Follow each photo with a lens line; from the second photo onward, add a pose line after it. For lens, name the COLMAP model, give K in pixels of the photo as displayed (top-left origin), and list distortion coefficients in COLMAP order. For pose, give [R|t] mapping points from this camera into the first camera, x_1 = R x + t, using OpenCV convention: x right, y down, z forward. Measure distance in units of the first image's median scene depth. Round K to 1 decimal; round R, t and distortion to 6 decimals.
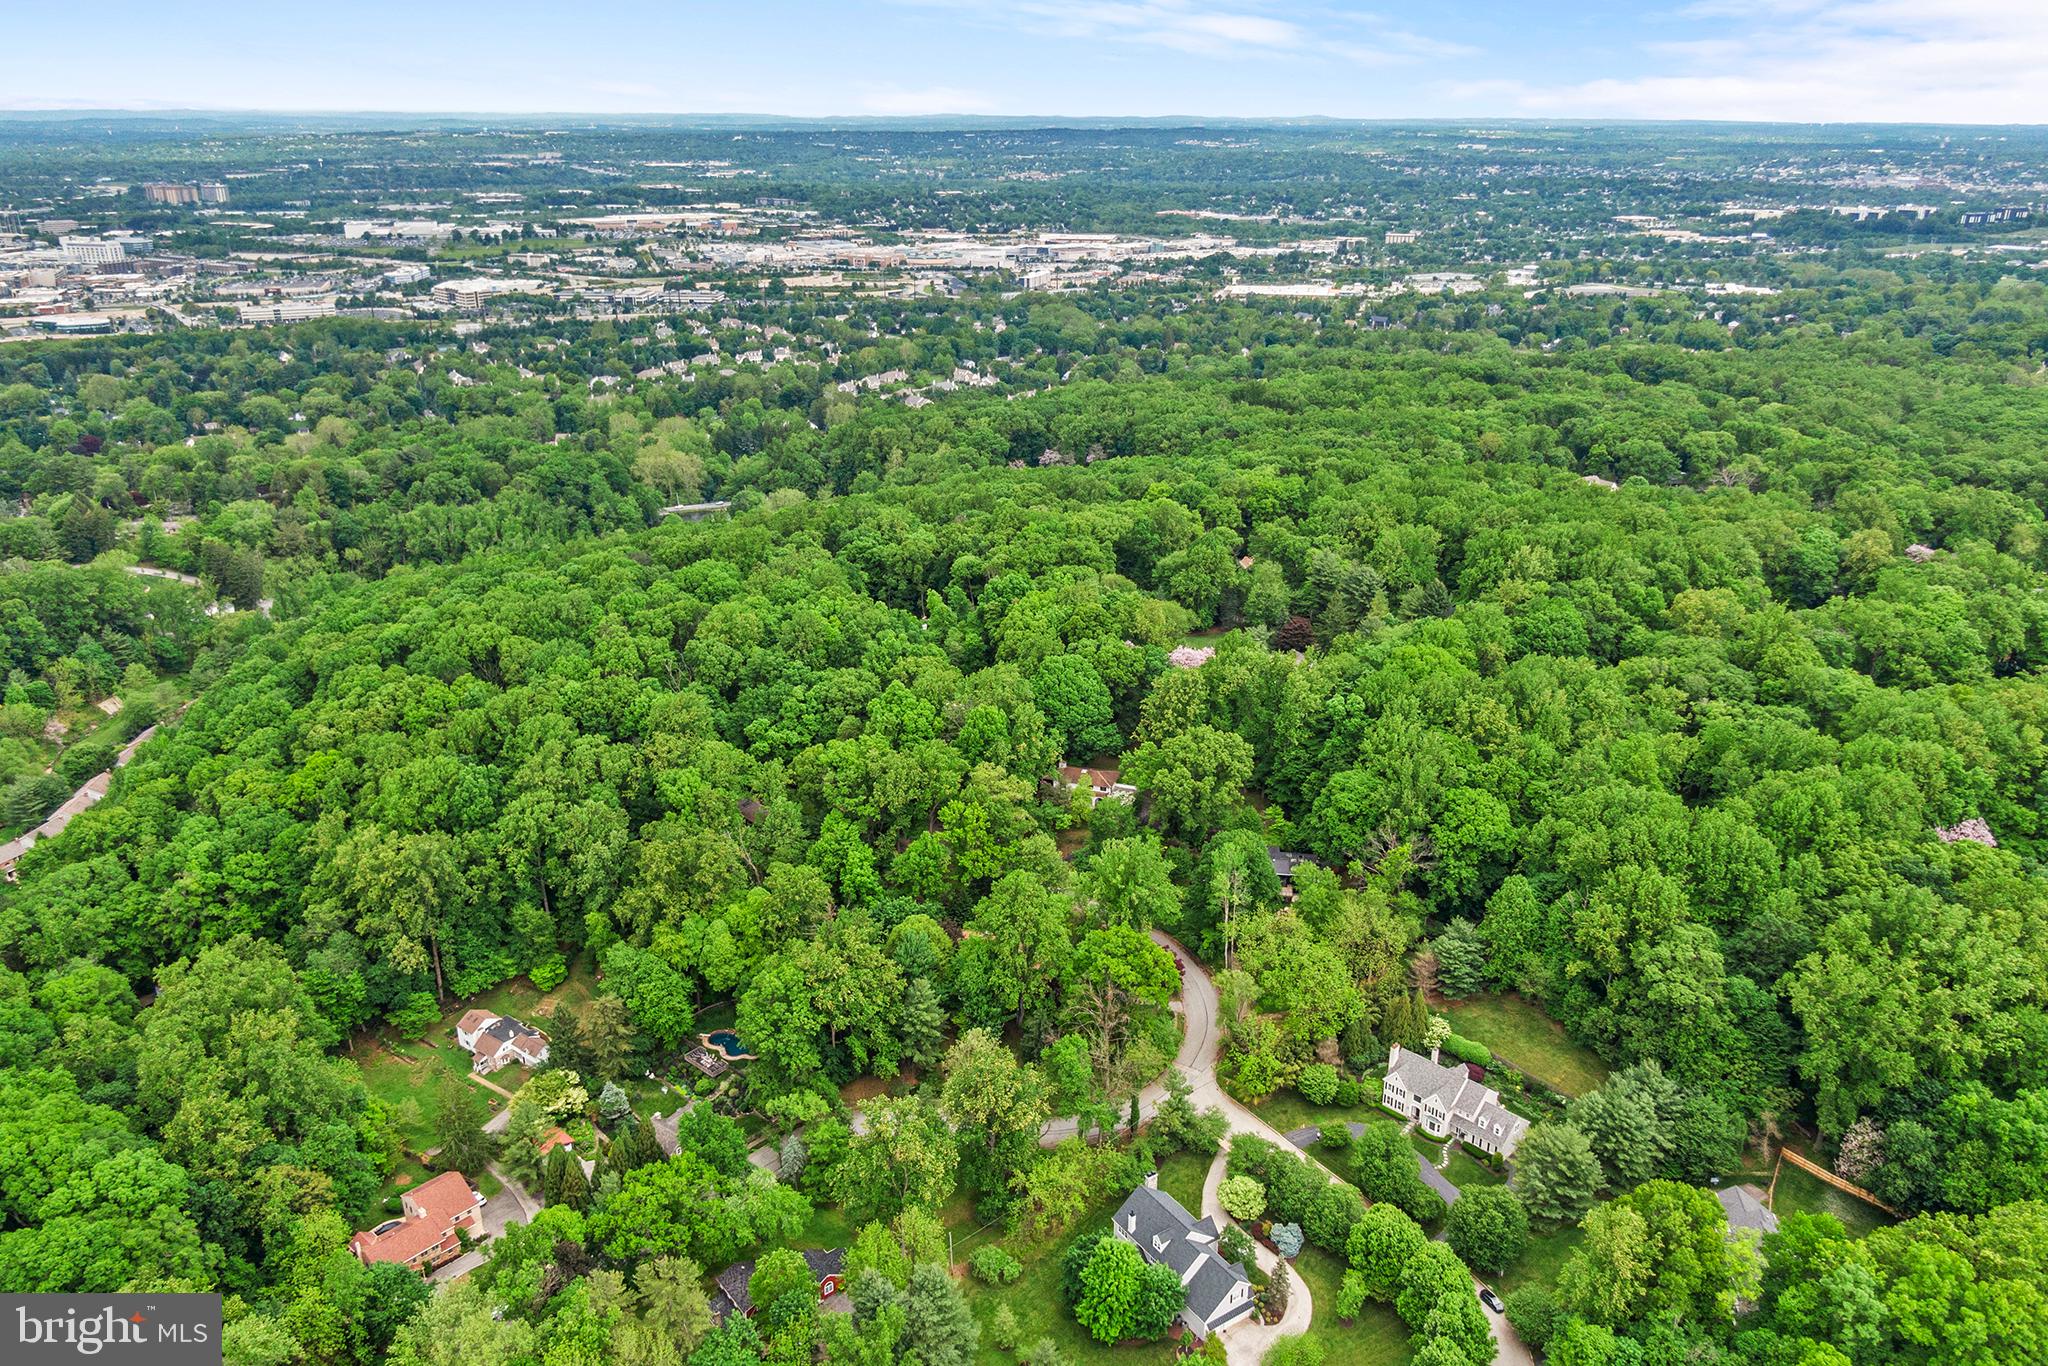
lens RADIAL K [[1458.2, 0, 1014.8], [0, 1458.2, 680.0], [0, 0, 1]] dist [0.033732, -0.058179]
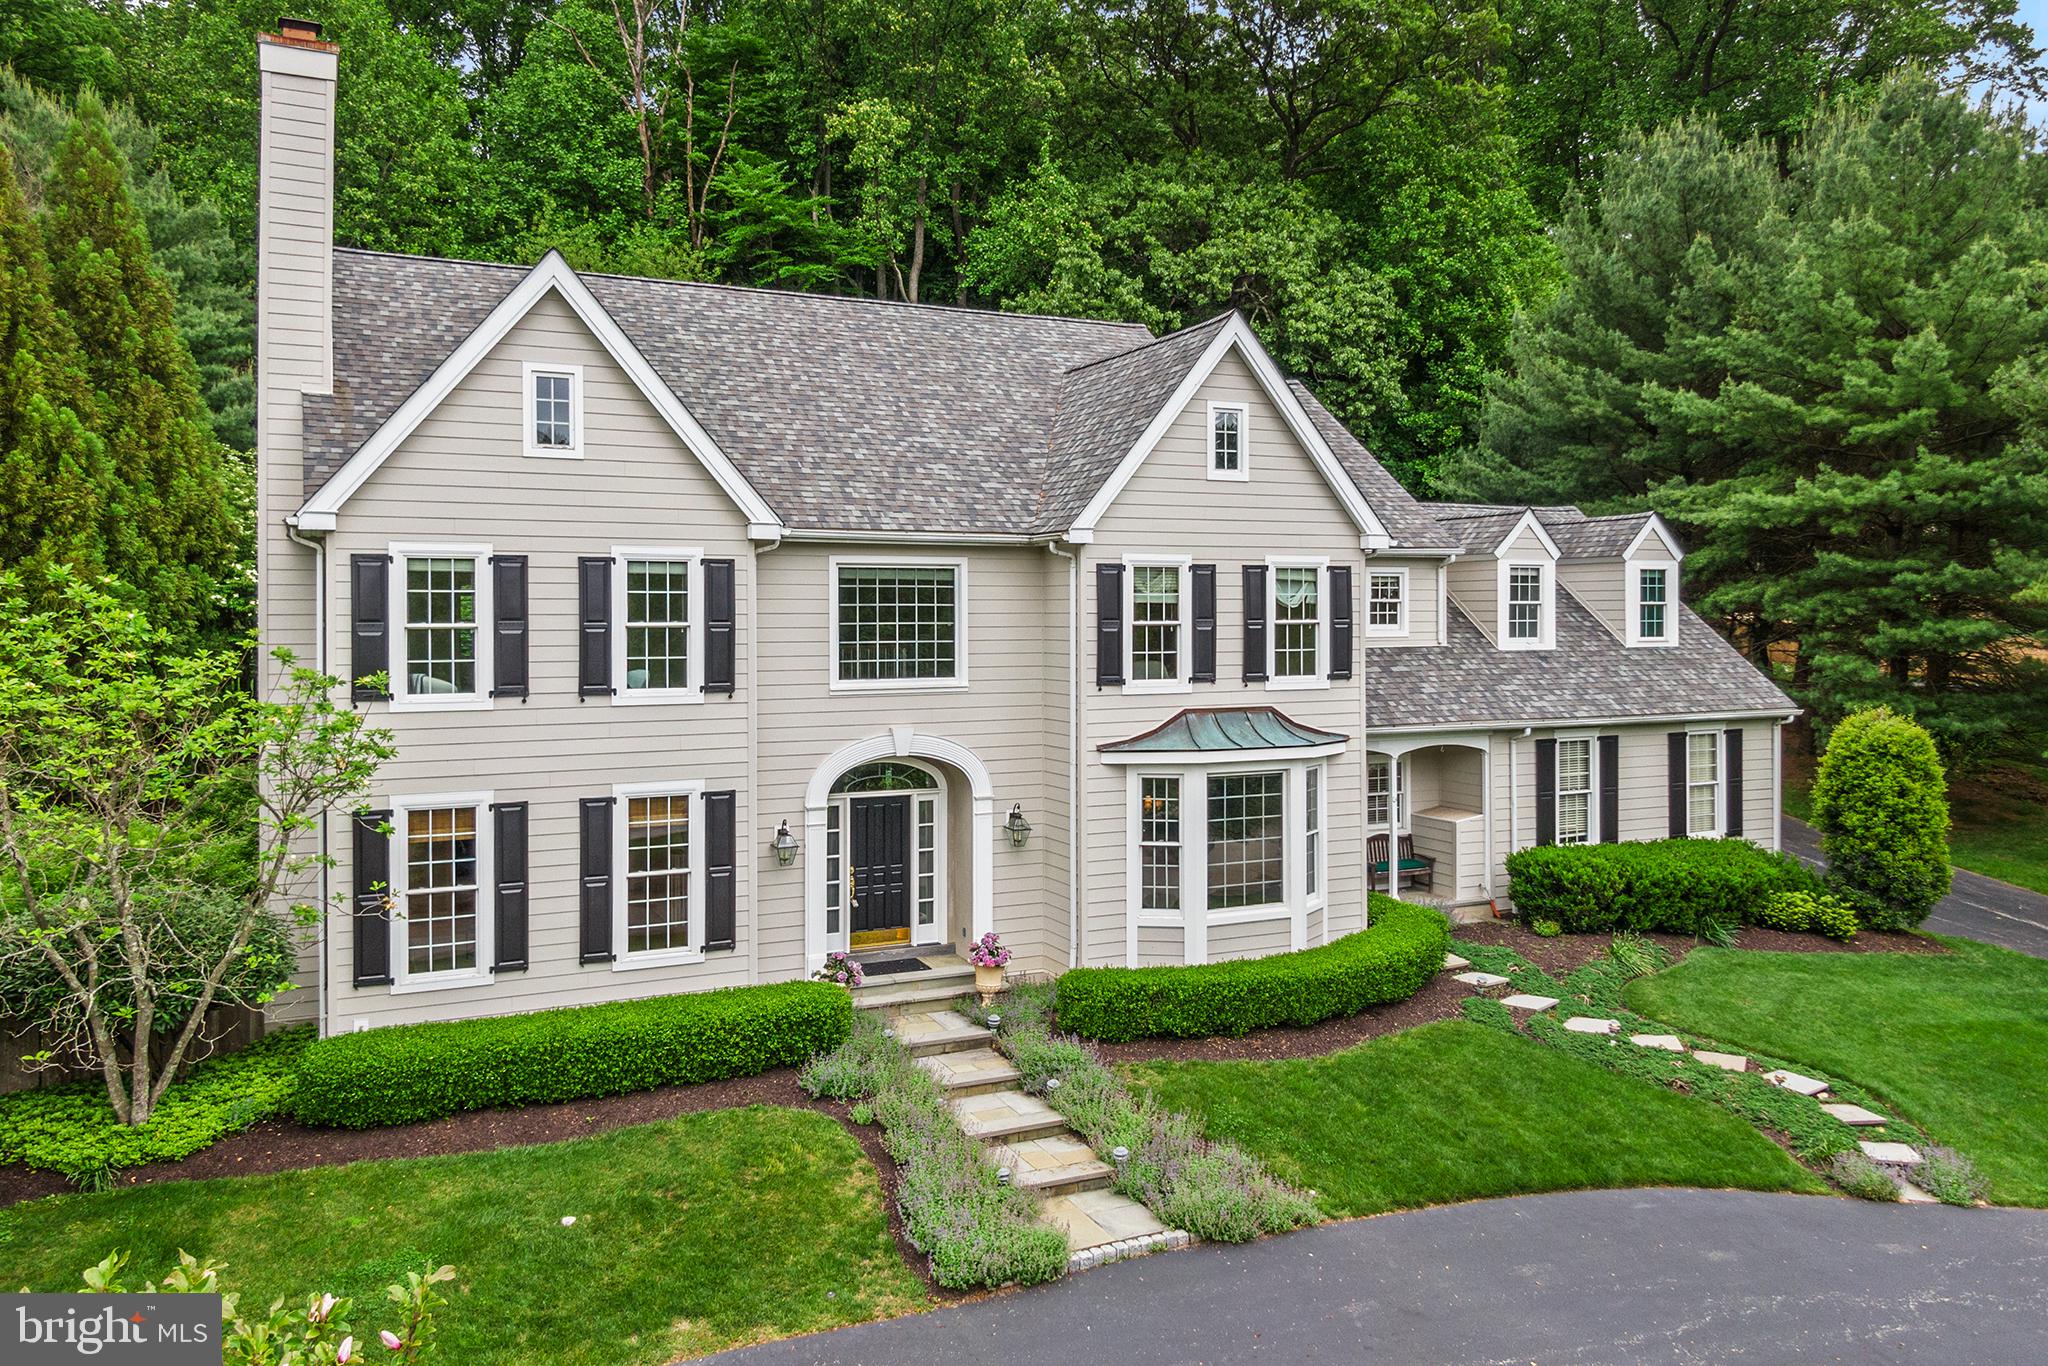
lens RADIAL K [[1458.2, 0, 1014.6], [0, 1458.2, 650.4], [0, 0, 1]] dist [0.033732, -0.058179]
pose [[0.341291, -0.017884, 0.939788, 0.181025], [0.338583, 0.935041, -0.105166, 0.252966], [-0.876859, 0.354088, 0.325176, 0.830678]]
